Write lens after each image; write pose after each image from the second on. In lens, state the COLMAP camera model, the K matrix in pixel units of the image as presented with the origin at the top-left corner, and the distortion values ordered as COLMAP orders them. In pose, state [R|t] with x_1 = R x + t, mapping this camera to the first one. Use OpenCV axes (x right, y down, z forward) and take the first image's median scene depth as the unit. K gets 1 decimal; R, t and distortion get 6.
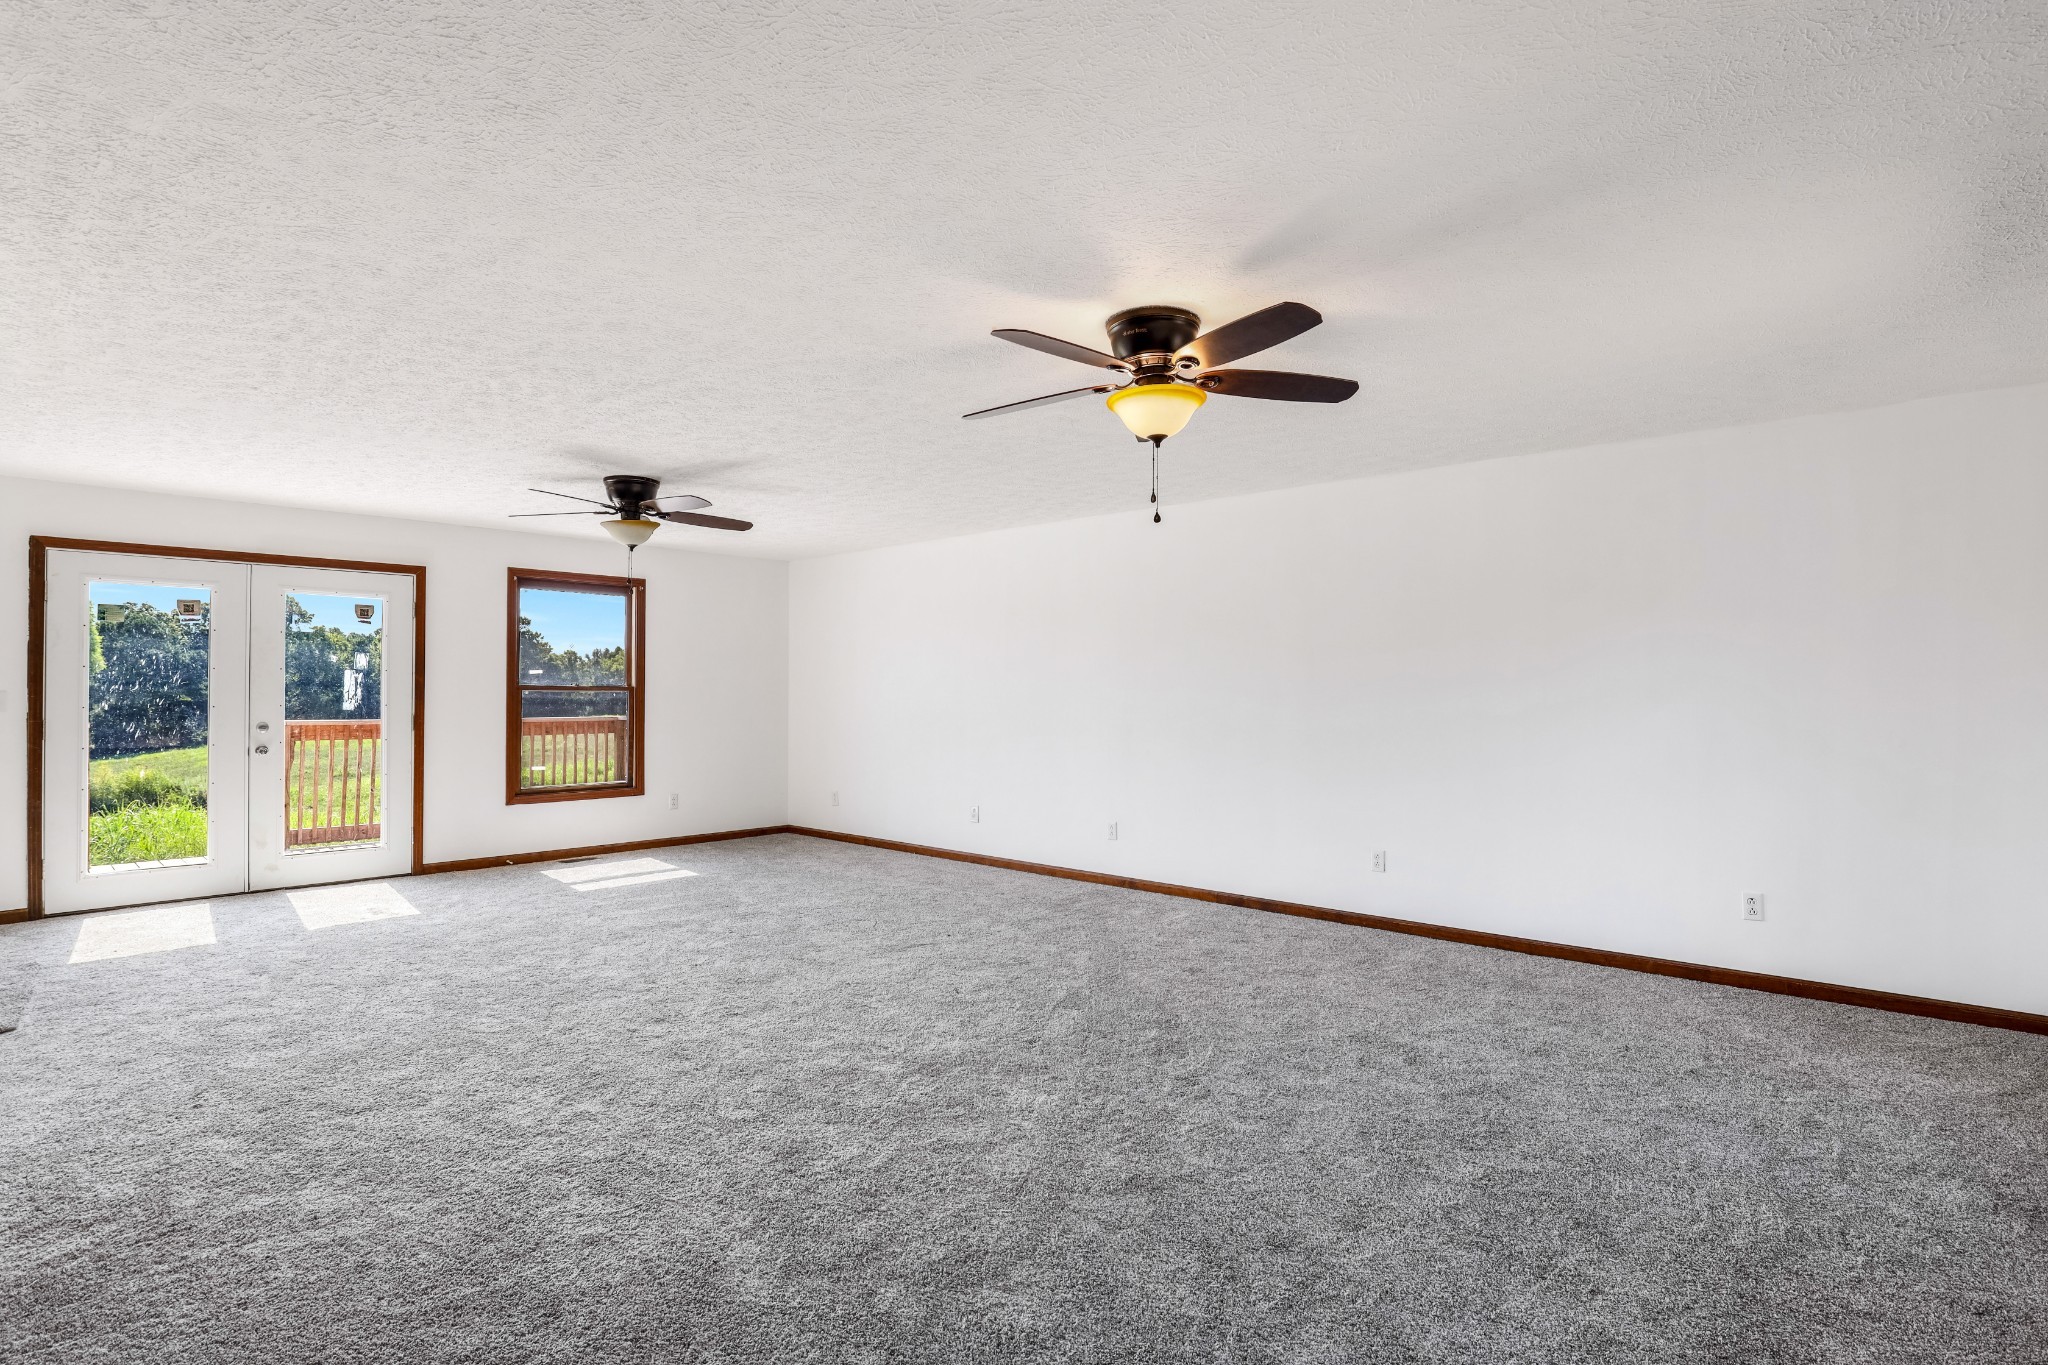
lens RADIAL K [[962.5, 0, 1044.3], [0, 962.5, 678.8], [0, 0, 1]] dist [-0.019251, 0.000222]
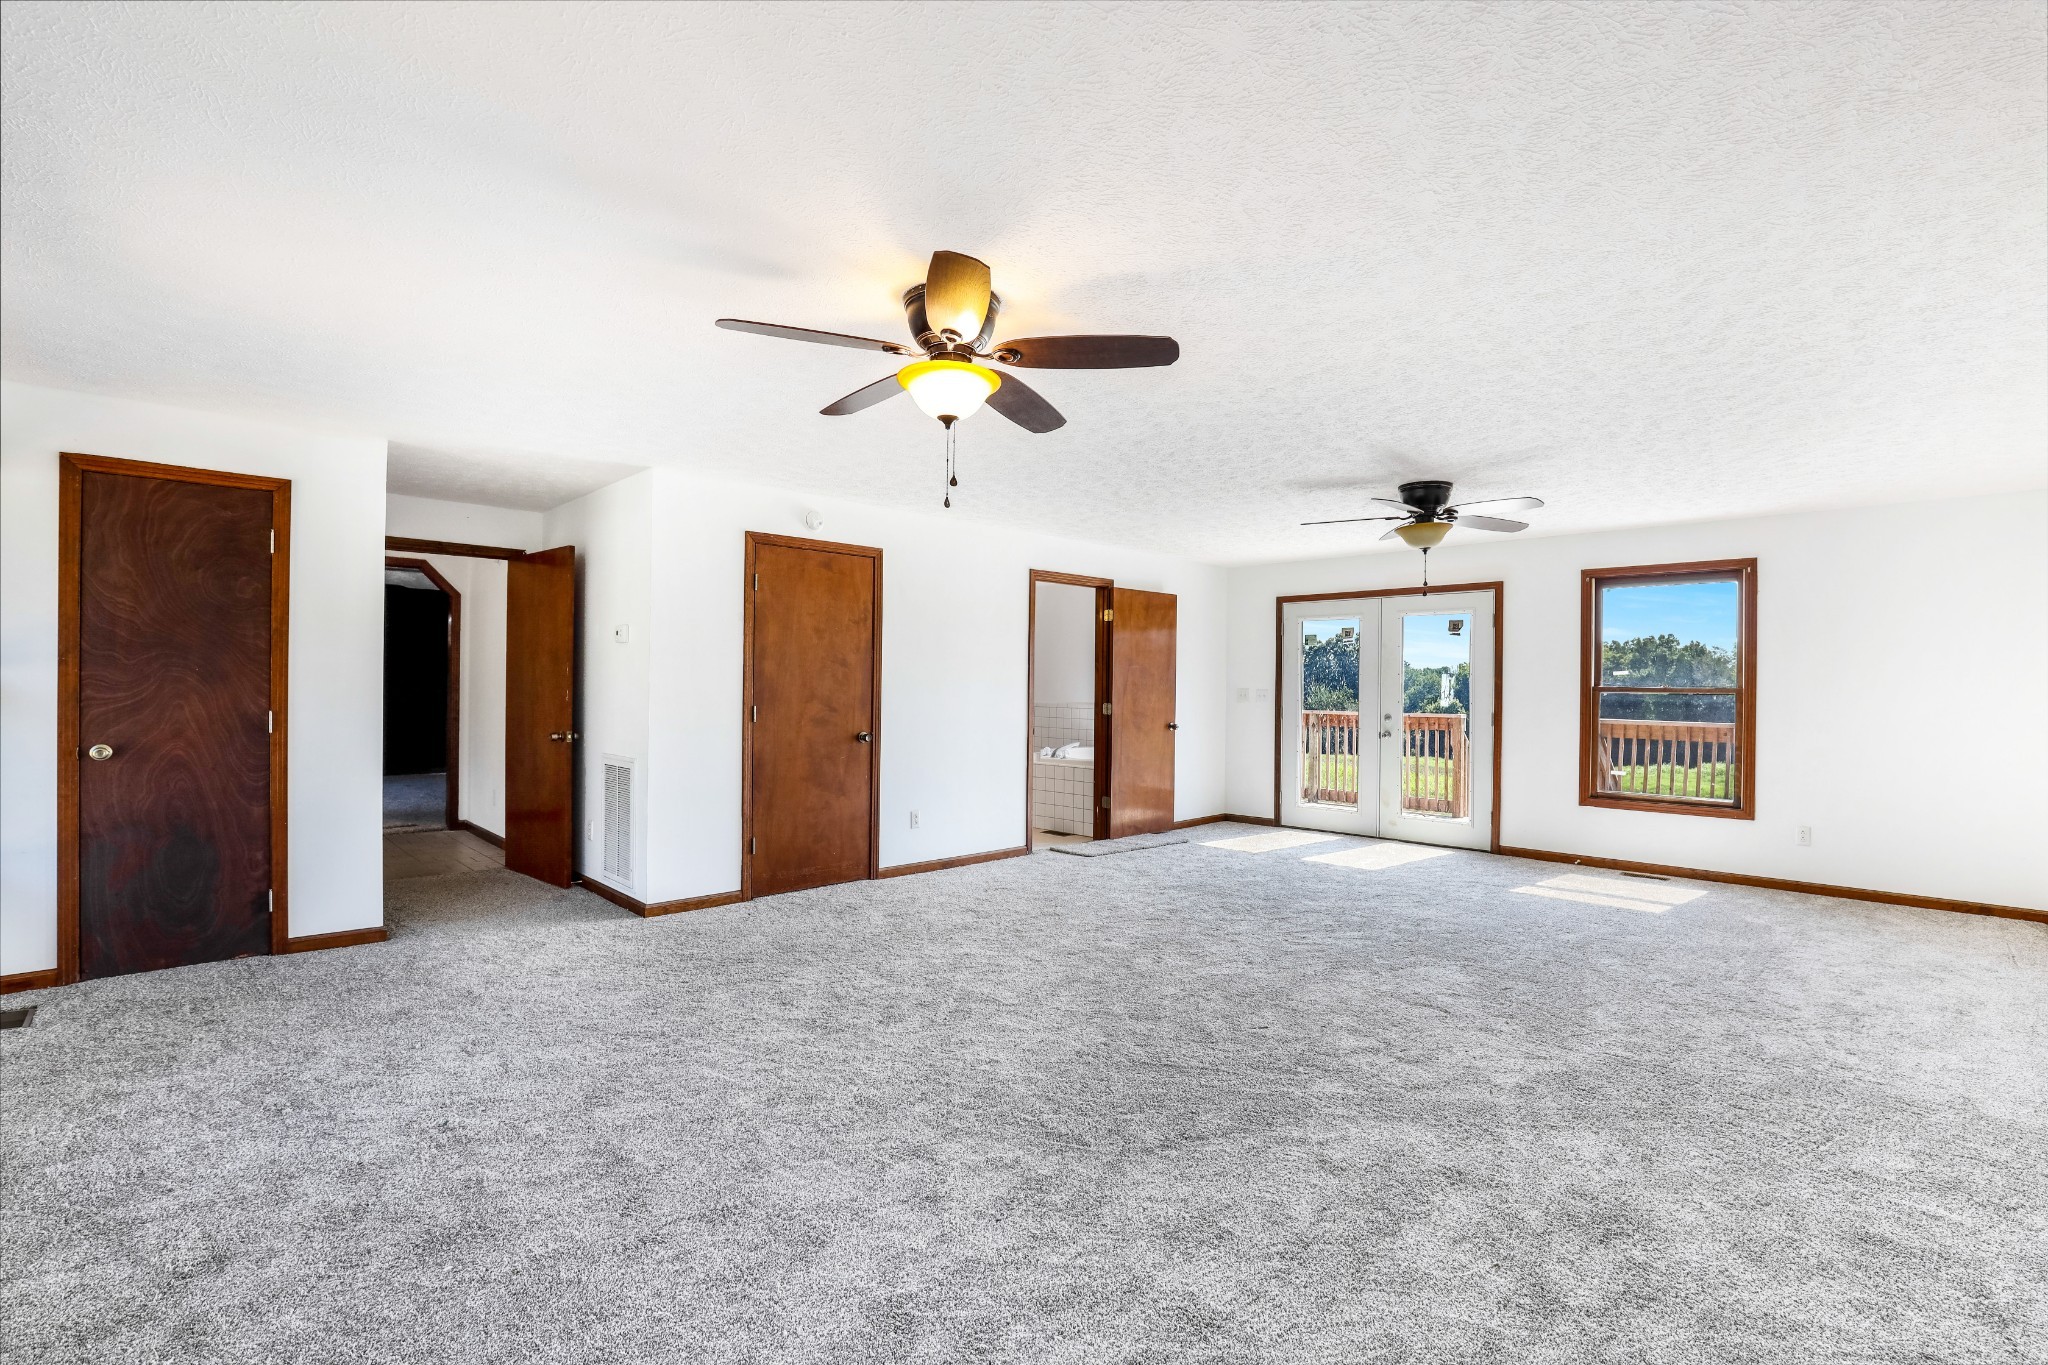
lens RADIAL K [[932.7, 0, 1035.9], [0, 932.7, 687.5], [0, 0, 1]] dist [-0.042556, 0.000081]
pose [[-0.035023, -0.001043, -0.999386, 0.464071], [0.003232, 0.999994, -0.001156, 0.007140], [0.999381, -0.003271, -0.035019, 0.495043]]
